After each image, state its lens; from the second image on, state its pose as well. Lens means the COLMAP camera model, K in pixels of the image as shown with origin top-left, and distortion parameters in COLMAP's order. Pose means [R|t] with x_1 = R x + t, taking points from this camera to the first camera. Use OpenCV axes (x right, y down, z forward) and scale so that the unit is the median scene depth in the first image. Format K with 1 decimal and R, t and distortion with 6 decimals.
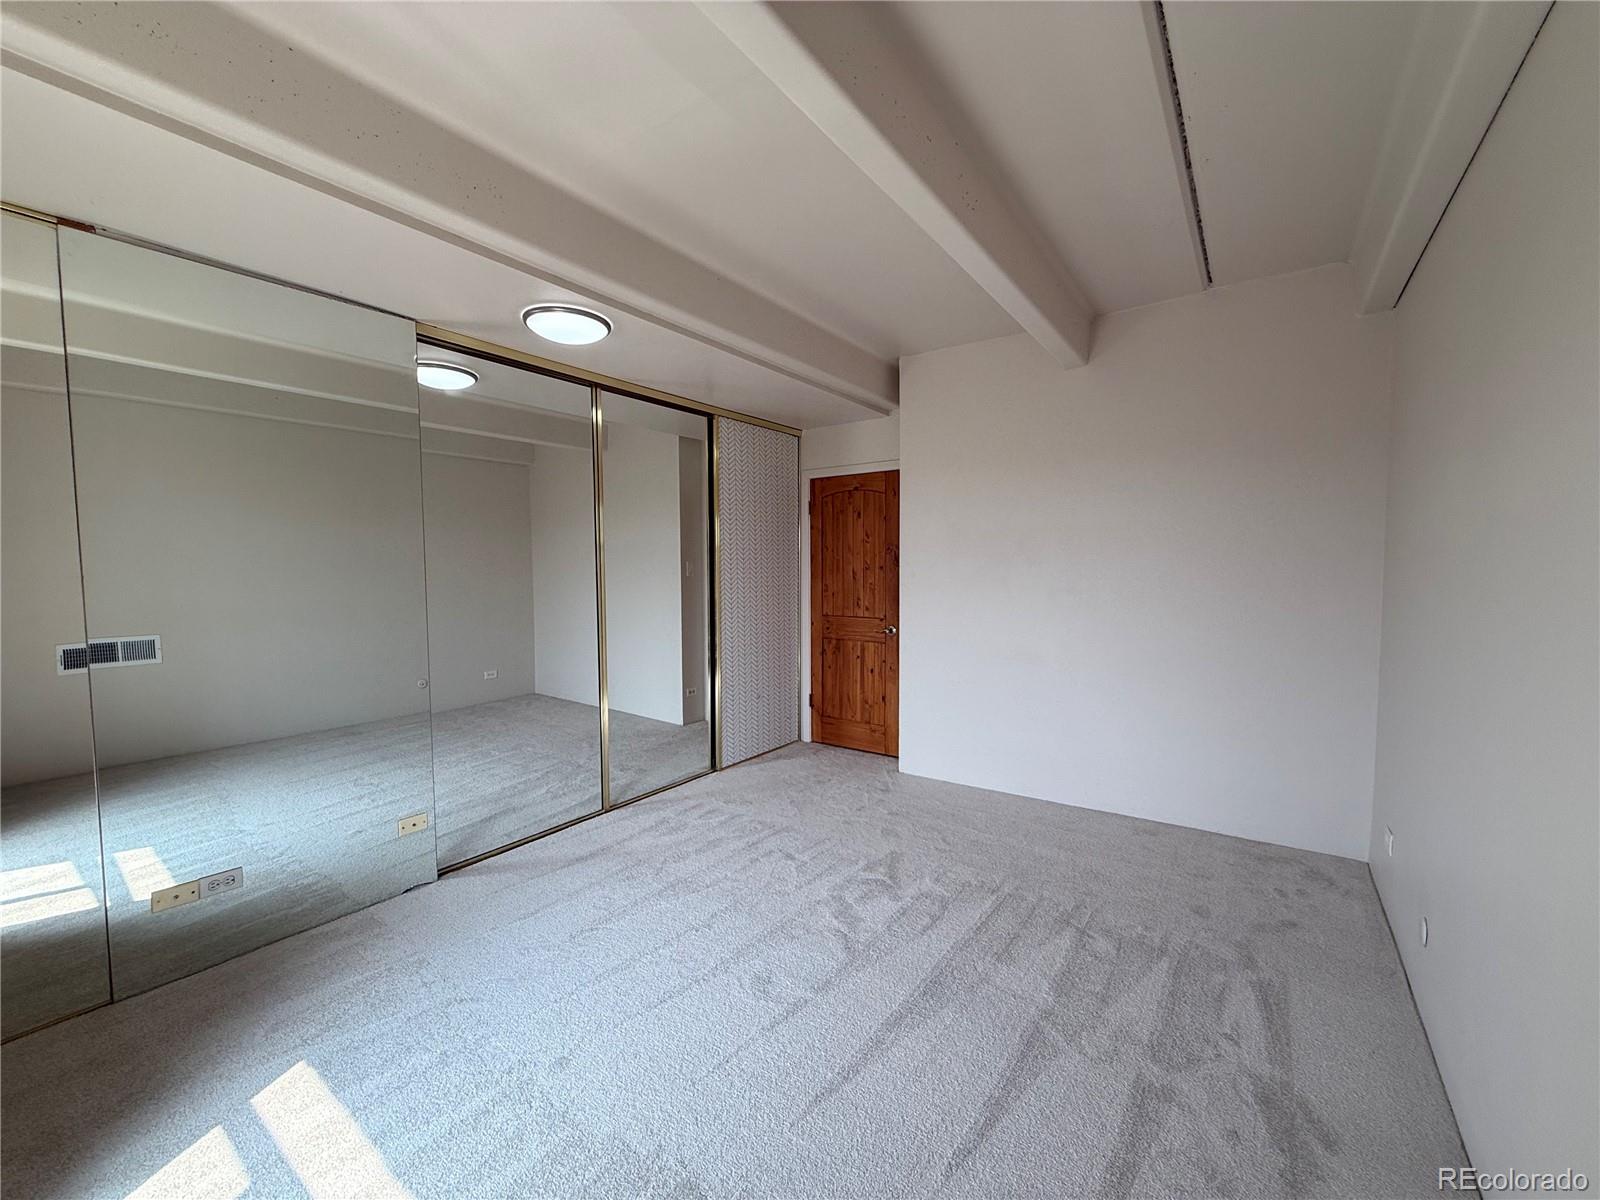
lens RADIAL K [[635.8, 0, 800.0], [0, 635.8, 600.0], [0, 0, 1]] dist [0.001478, 0.000254]
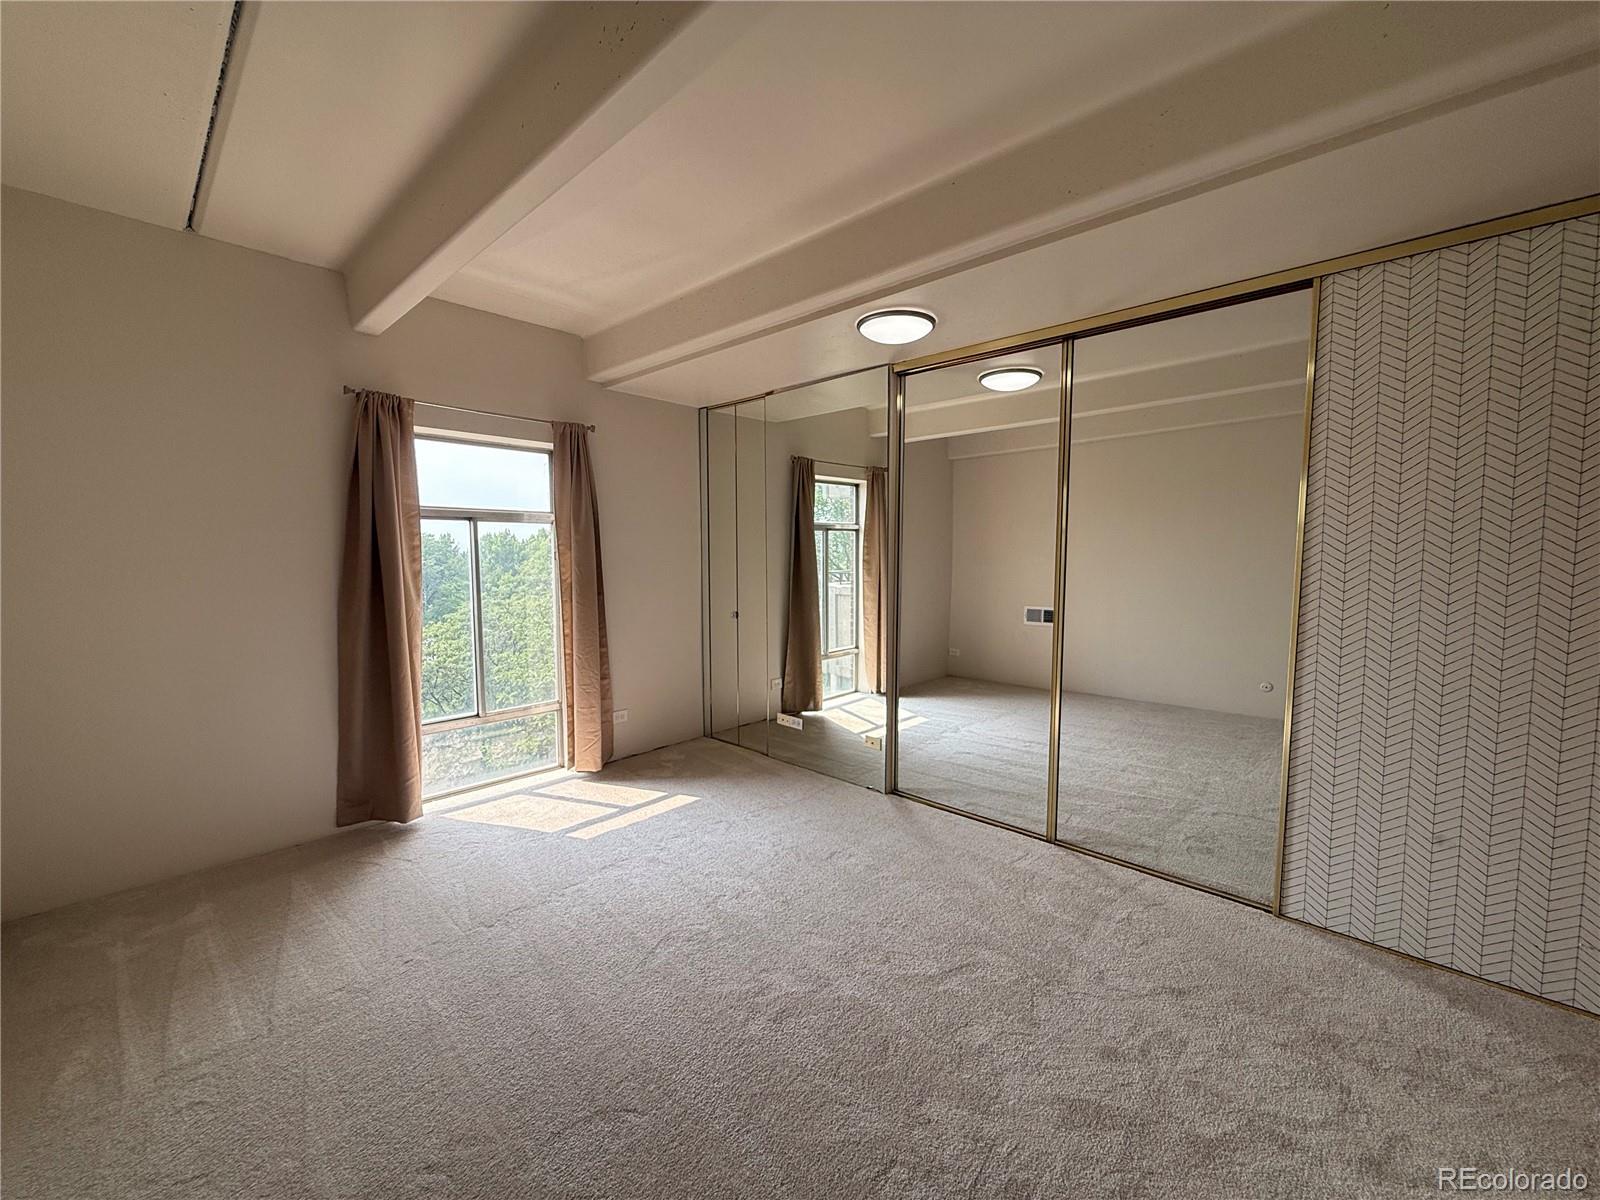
lens RADIAL K [[637.5, 0, 811.6], [0, 637.5, 597.8], [0, 0, 1]] dist [0.000718, 0.000097]
pose [[-0.115707, 0.083293, -0.989785, 0.437811], [-0.054831, 0.994423, 0.090093, -0.042017], [0.991769, 0.064695, -0.110495, 0.594416]]
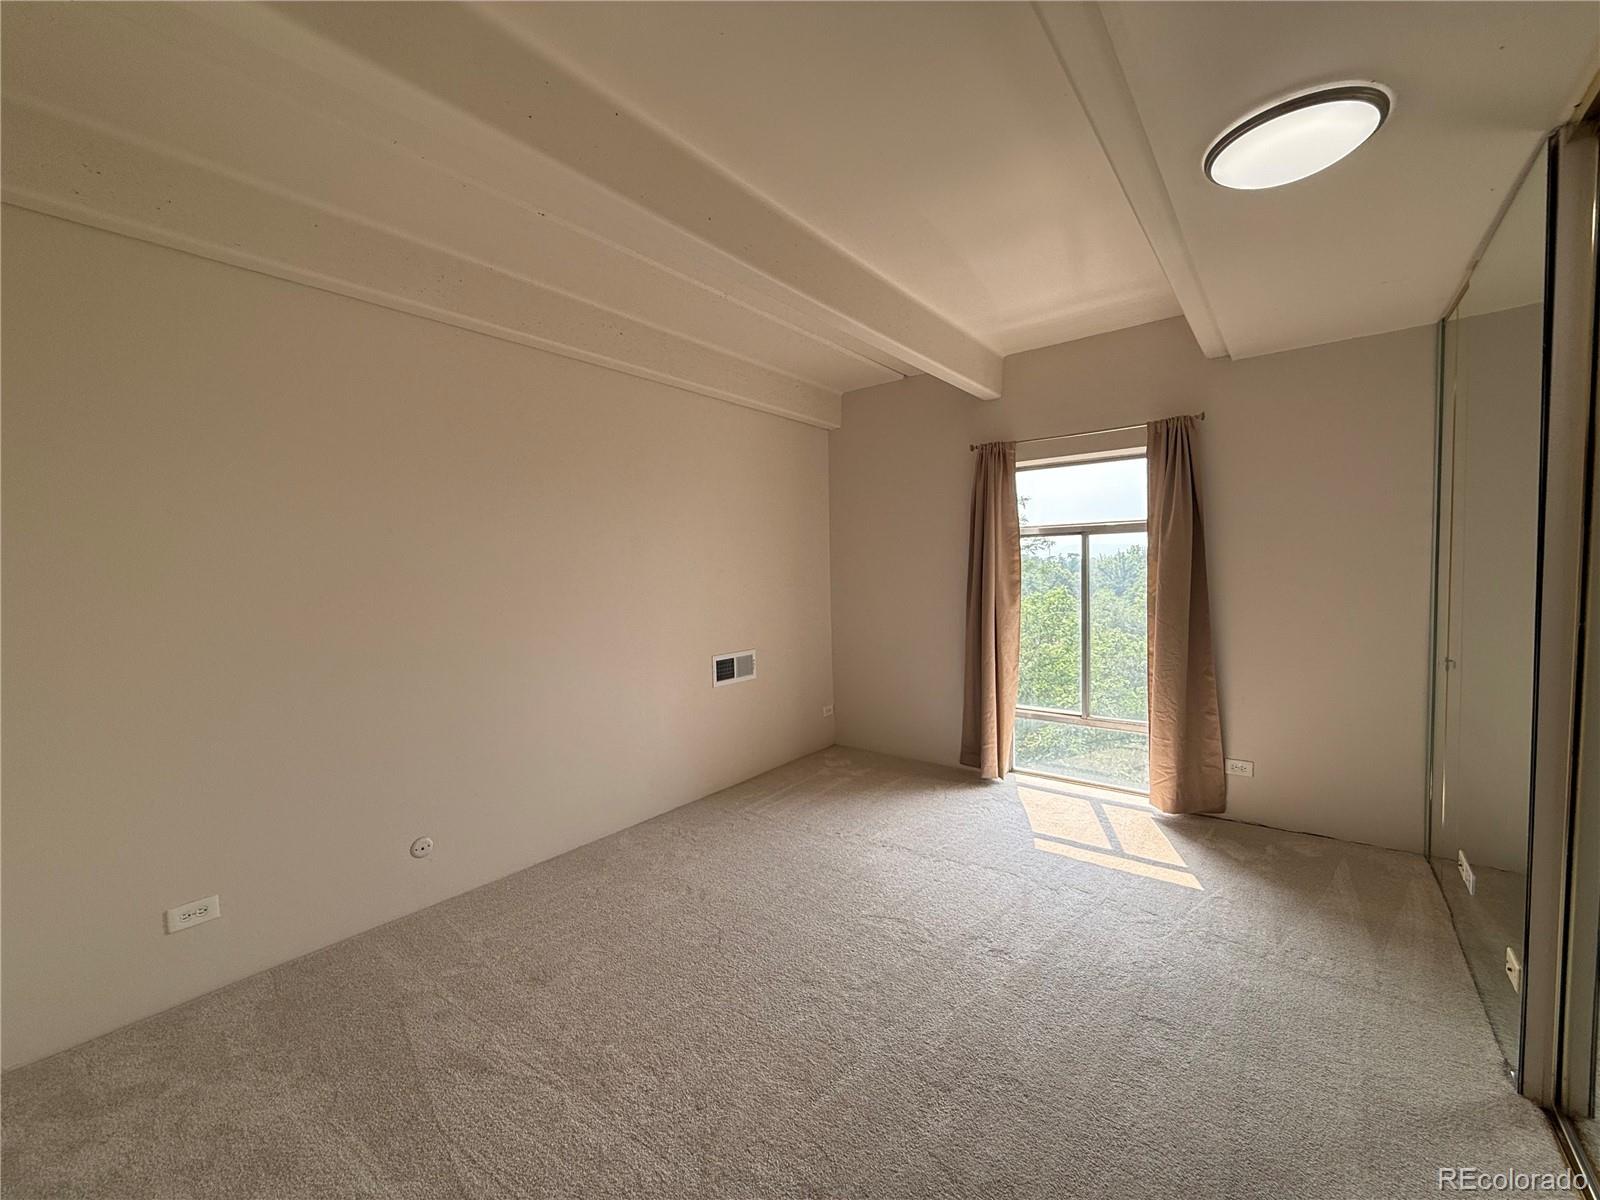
lens RADIAL K [[635.8, 0, 800.0], [0, 635.8, 600.0], [0, 0, 1]] dist [0.001478, 0.000254]
pose [[-0.999059, 0.026609, 0.034245, 0.043776], [0.029922, 0.994520, 0.100172, -0.052884], [-0.031392, 0.101102, -0.994381, 0.952258]]
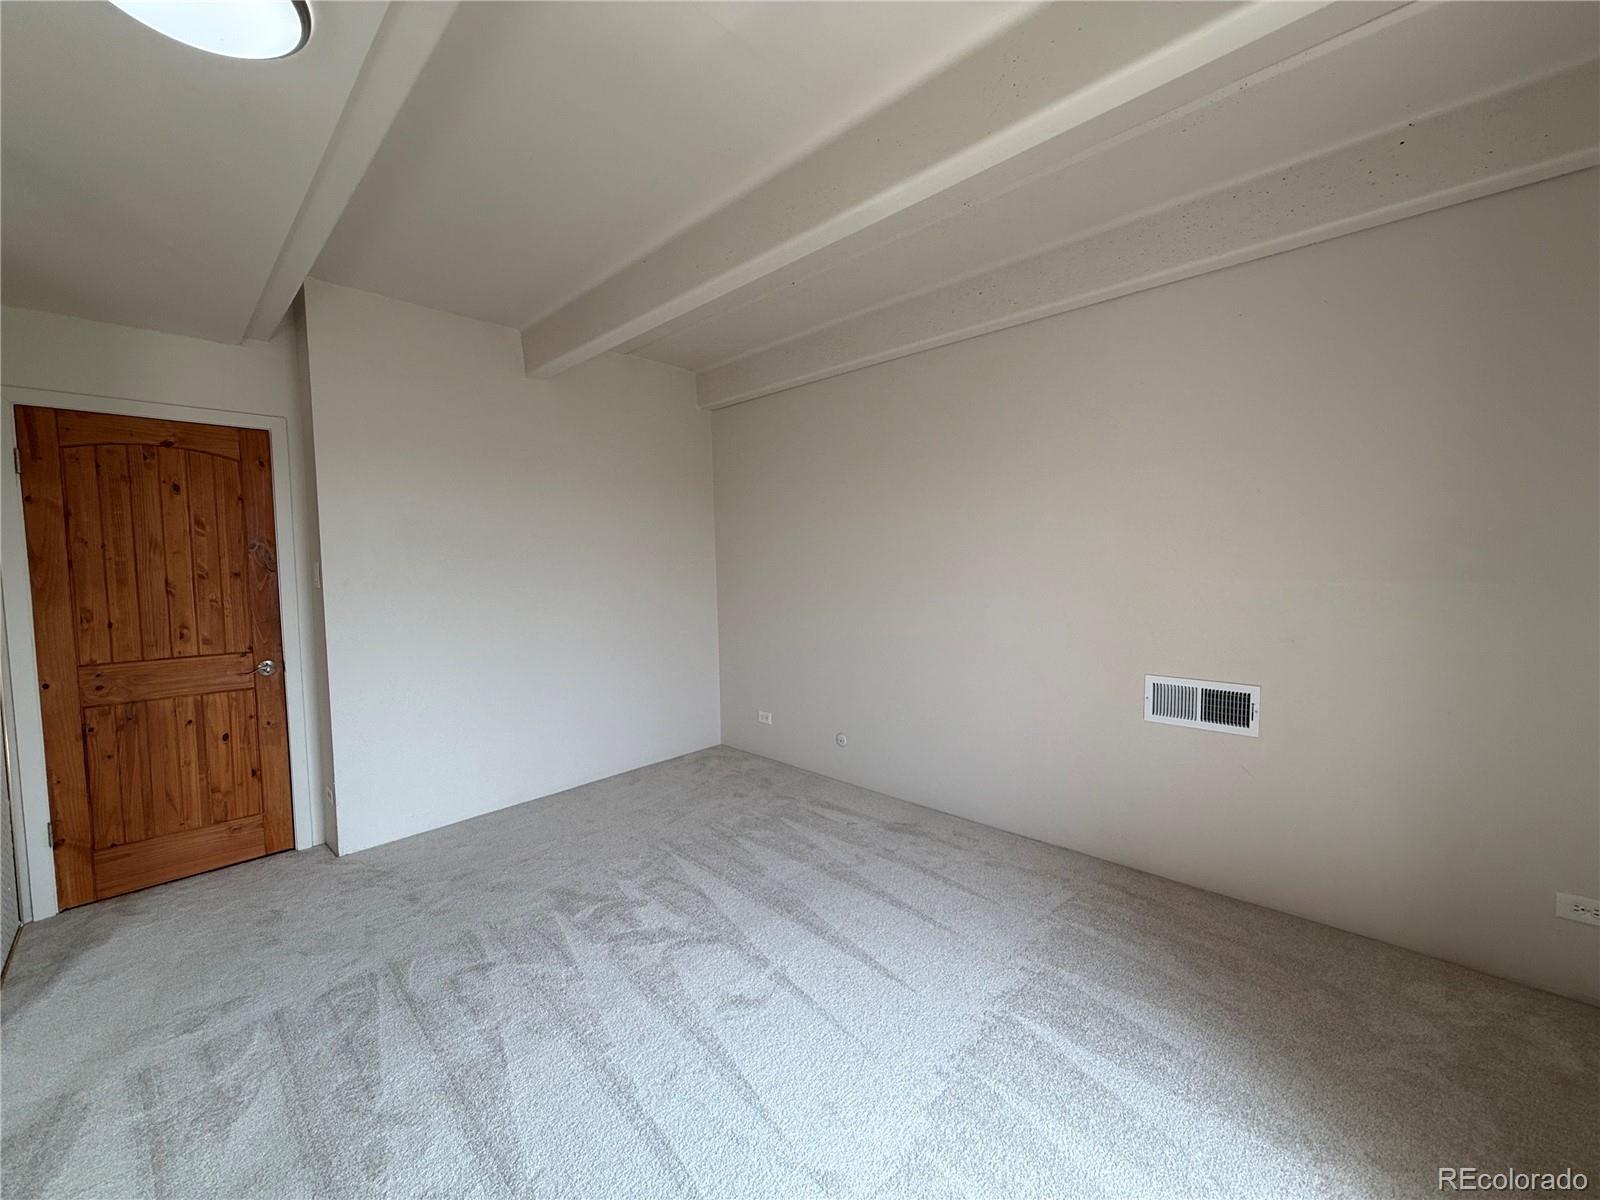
lens RADIAL K [[635.8, 0, 800.0], [0, 635.8, 600.0], [0, 0, 1]] dist [0.001478, 0.000254]
pose [[0.140965, -0.056339, 0.988410, -0.431279], [0.071293, 0.996365, 0.046625, -0.014271], [-0.987444, 0.063894, 0.144469, 0.334762]]
